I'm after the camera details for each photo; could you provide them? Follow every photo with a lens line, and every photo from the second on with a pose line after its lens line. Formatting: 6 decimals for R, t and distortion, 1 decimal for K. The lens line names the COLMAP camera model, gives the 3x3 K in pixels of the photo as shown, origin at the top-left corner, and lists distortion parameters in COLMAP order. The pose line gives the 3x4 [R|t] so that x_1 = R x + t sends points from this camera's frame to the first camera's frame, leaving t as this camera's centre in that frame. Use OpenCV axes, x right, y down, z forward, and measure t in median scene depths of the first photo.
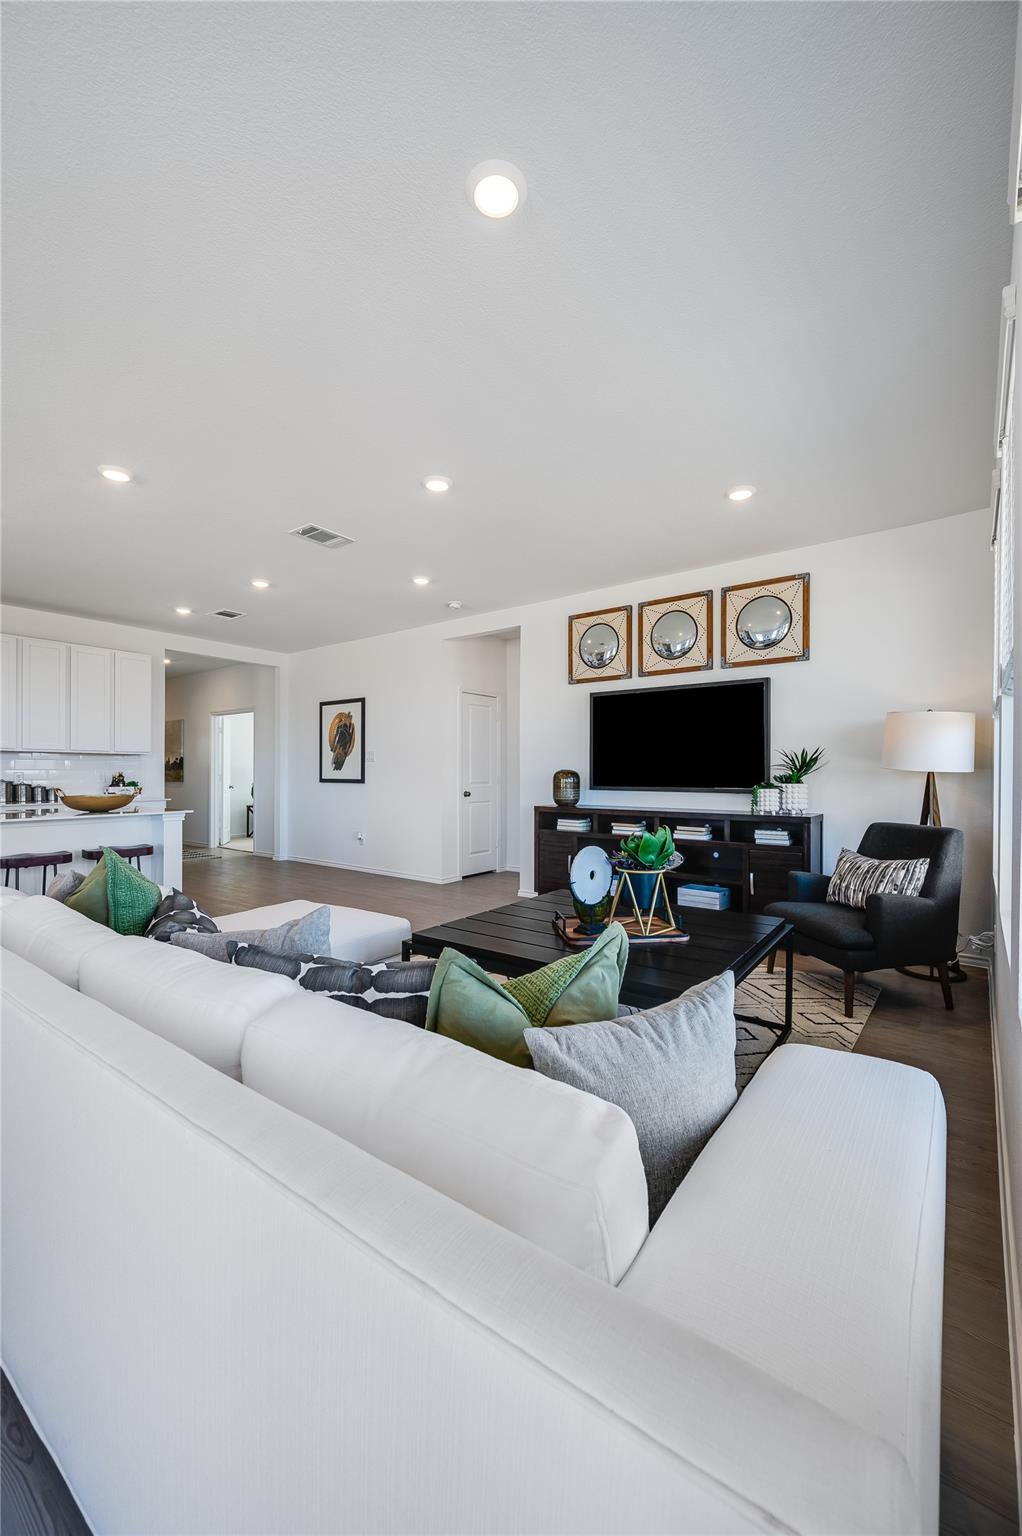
lens RADIAL K [[607.2, 0, 501.9], [0, 607.2, 776.8], [0, 0, 1]] dist [-0.001728, -0.000453]
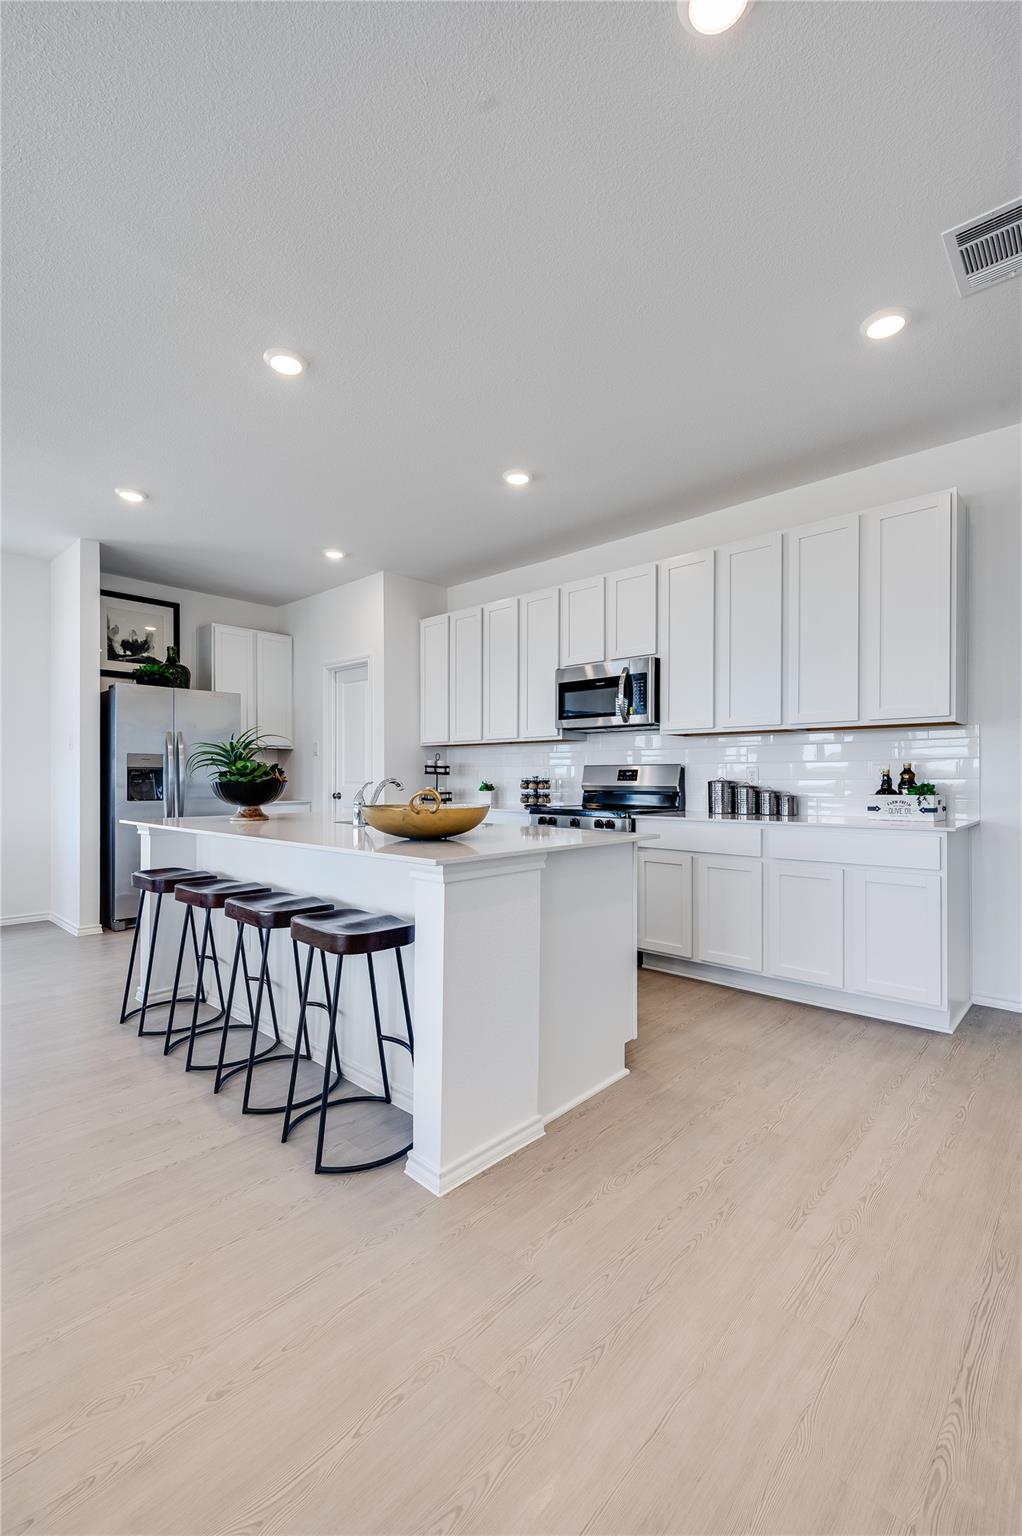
lens RADIAL K [[674.9, 0, 507.2], [0, 674.9, 778.4], [0, 0, 1]] dist [0.004601, 0.000253]
pose [[-0.080911, -0.001260, -0.996721, -0.100115], [-0.006185, 0.999981, -0.000762, 0.006978], [0.996702, 0.006103, -0.080918, 0.815471]]
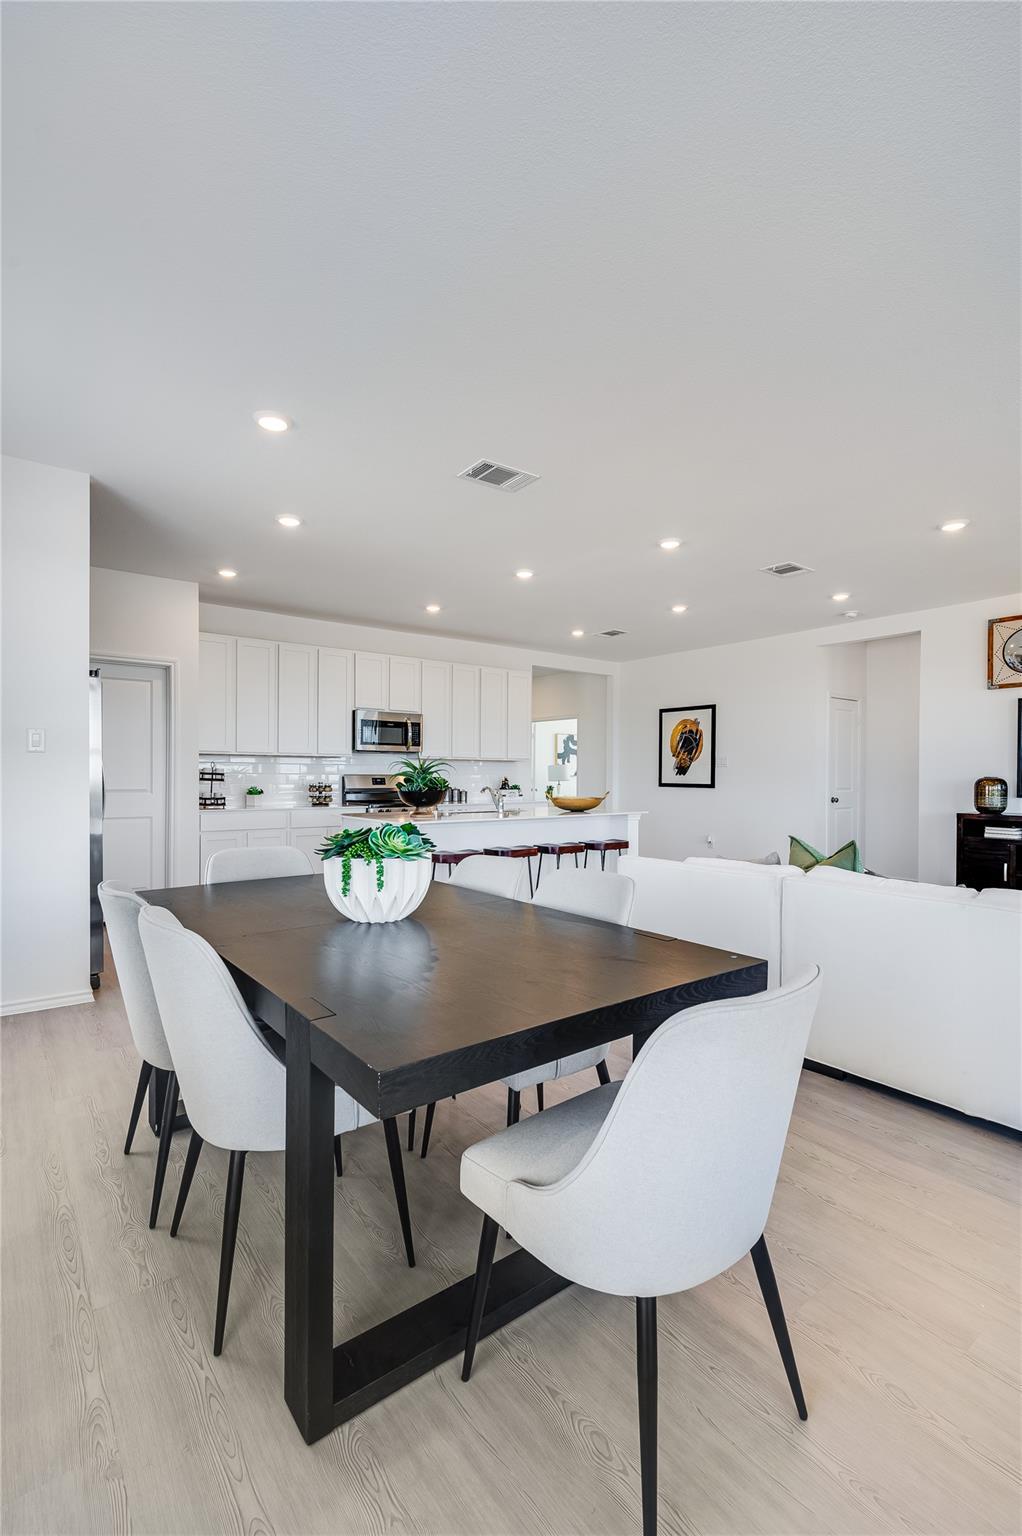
lens RADIAL K [[674.9, 0, 511.1], [0, 674.9, 775.2], [0, 0, 1]] dist [0.004601, 0.000253]
pose [[0.965991, 0.003275, -0.258556, -0.330829], [-0.004798, 0.999975, -0.005260, -0.004122], [0.258532, 0.006321, 0.965982, -0.238700]]
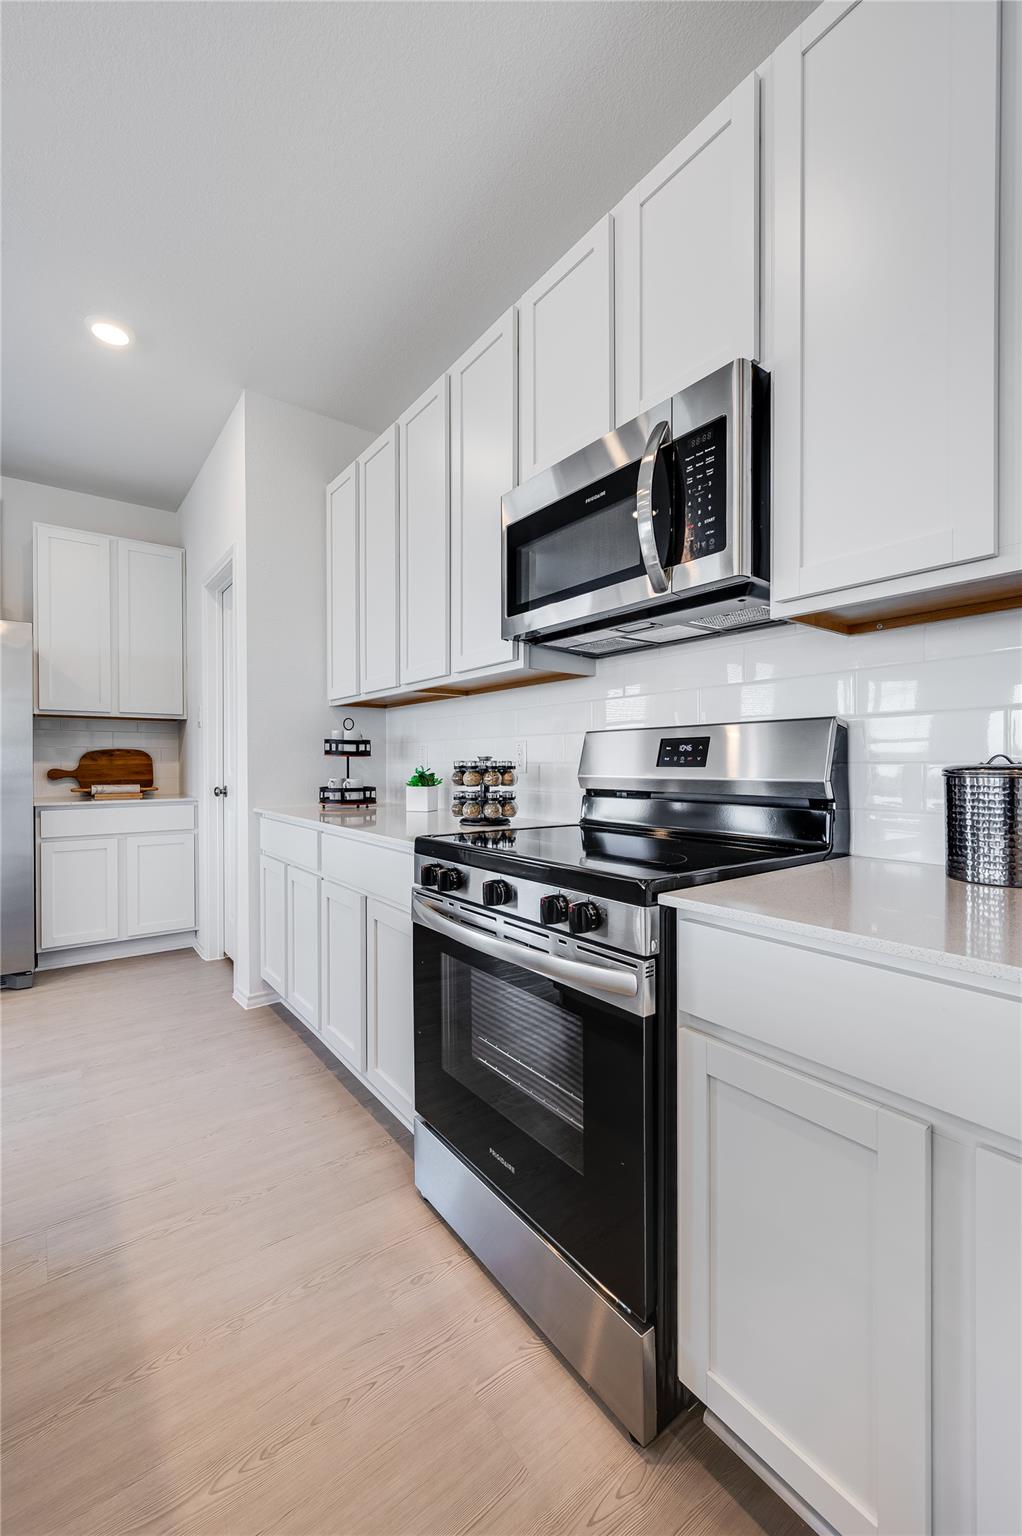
lens RADIAL K [[607.2, 0, 516.7], [0, 607.2, 765.3], [0, 0, 1]] dist [-0.001728, -0.000453]
pose [[-0.253365, 0.002120, -0.967368, -0.606180], [-0.002853, 0.999992, 0.002939, 0.007165], [0.967366, 0.003504, -0.253357, 0.887749]]
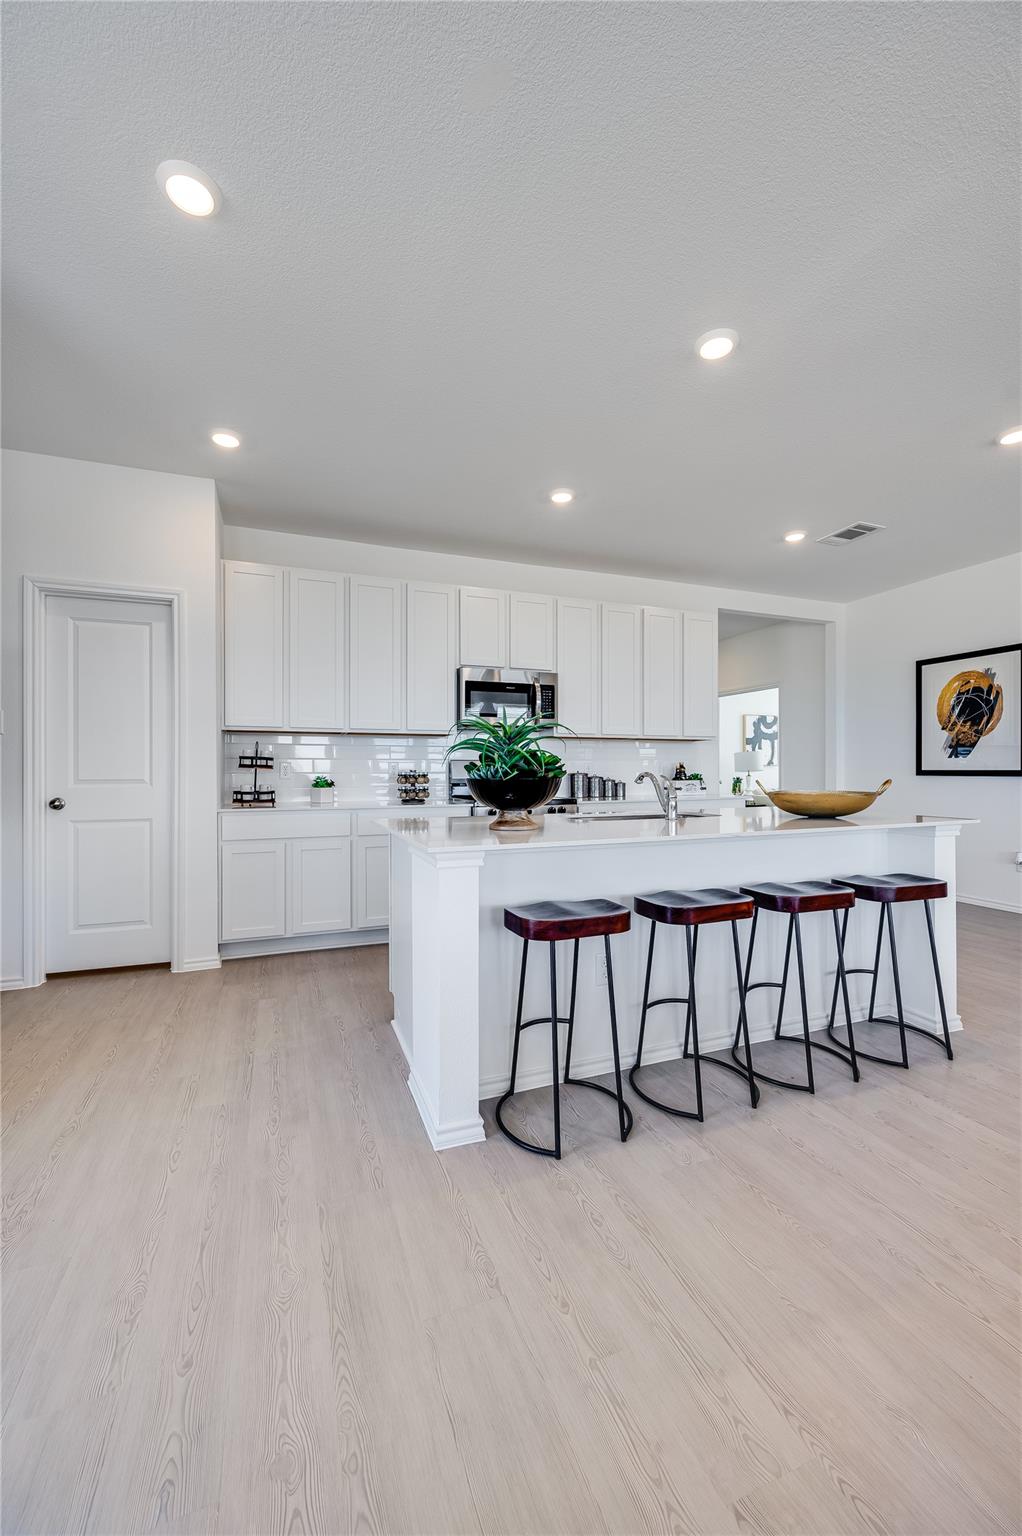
lens RADIAL K [[607.2, 0, 513.4], [0, 607.2, 769.5], [0, 0, 1]] dist [-0.001728, -0.000453]
pose [[0.857458, -0.006551, -0.514512, -0.455784], [0.002701, 0.999962, -0.008230, 0.009016], [0.514547, 0.005667, 0.857443, 0.217584]]
